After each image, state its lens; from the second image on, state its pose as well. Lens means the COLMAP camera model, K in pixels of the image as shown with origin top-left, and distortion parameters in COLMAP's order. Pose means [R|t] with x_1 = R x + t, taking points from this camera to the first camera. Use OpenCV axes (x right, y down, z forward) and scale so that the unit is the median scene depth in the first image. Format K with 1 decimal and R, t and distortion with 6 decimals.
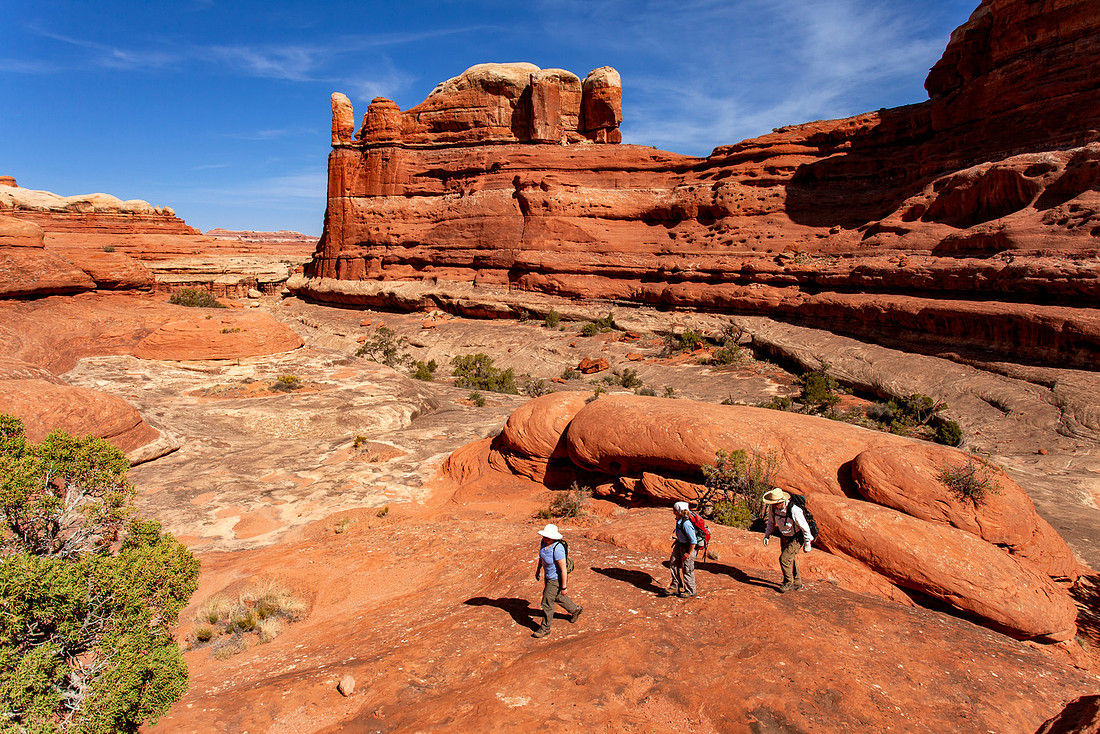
lens RADIAL K [[670.0, 0, 550.0], [0, 670.0, 367.0], [0, 0, 1]] dist [-0.008738, 0.005197]
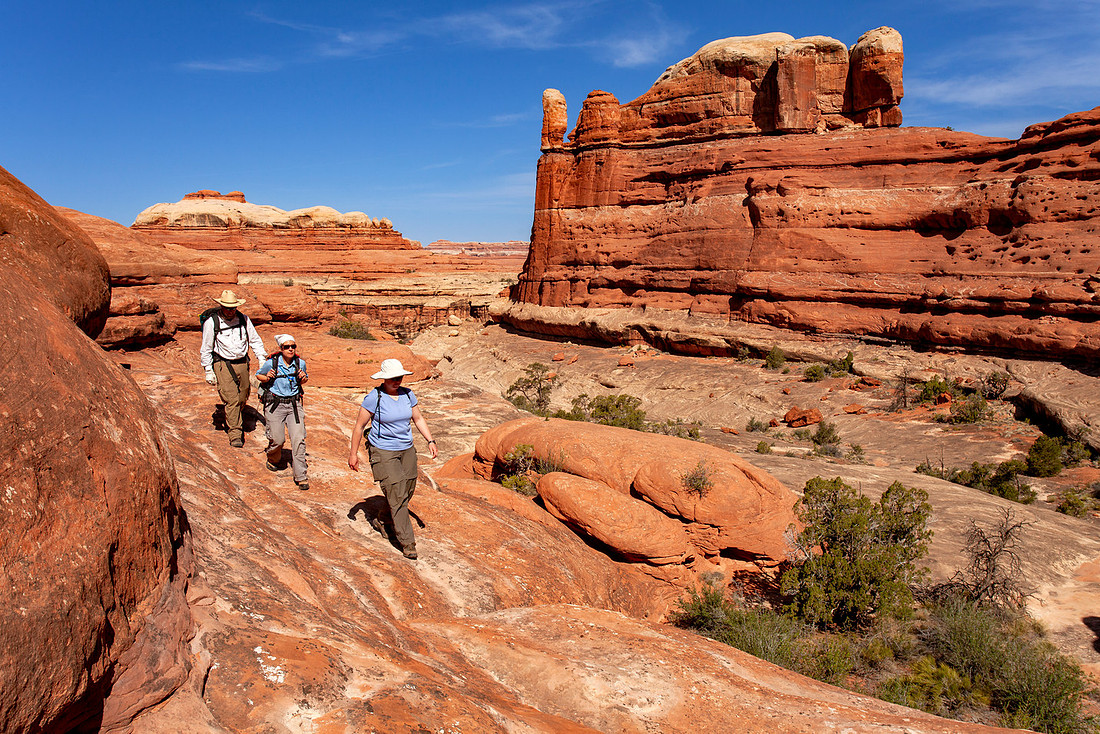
lens RADIAL K [[1009.6, 0, 550.0], [0, 1009.6, 367.0], [0, 0, 1]] dist [0.002326, 0.009907]
pose [[0.925875, 0.028187, -0.376778, 0.185980], [-0.049802, 0.997617, -0.047749, 0.007924], [0.374534, 0.062974, 0.925072, -0.181829]]
